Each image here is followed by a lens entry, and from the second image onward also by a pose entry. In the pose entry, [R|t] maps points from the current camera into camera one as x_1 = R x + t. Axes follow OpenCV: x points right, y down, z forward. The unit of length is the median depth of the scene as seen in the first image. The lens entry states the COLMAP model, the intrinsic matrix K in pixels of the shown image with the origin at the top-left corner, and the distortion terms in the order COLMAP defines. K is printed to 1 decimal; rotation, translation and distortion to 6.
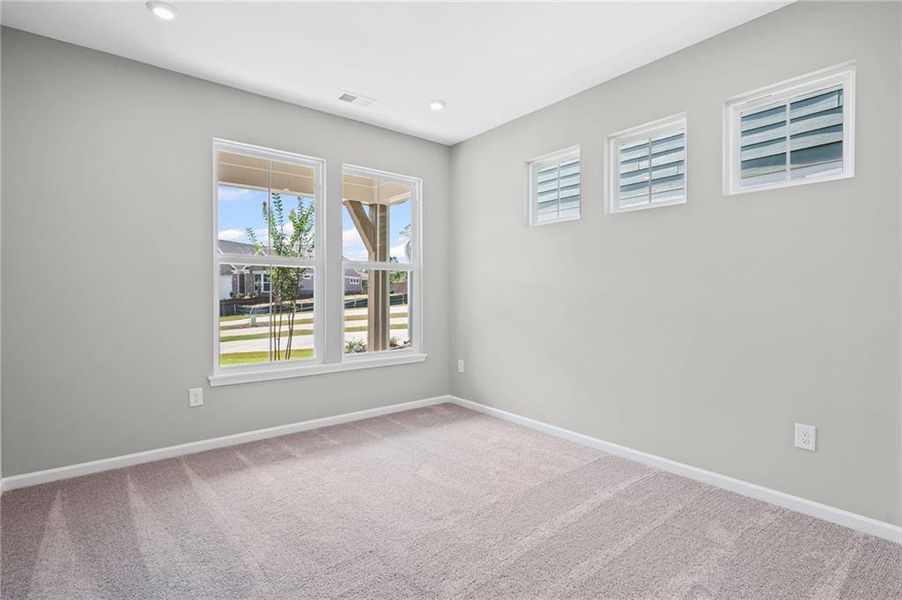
lens RADIAL K [[424.5, 0, 439.2], [0, 424.5, 300.0], [0, 0, 1]] dist [-0.001836, -0.000171]
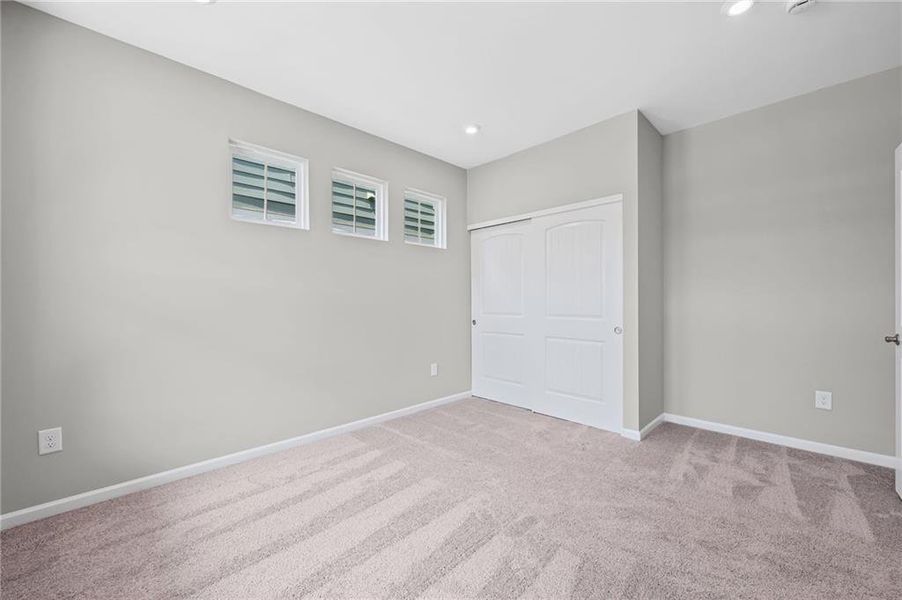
lens RADIAL K [[354.9, 0, 451.0], [0, 354.9, 300.0], [0, 0, 1]] dist [-0.000963, -0.000071]
pose [[-0.106938, -0.001383, 0.994265, -0.458947], [0.017797, 0.999836, 0.003305, -0.010435], [-0.994106, 0.018049, -0.106896, 0.582397]]
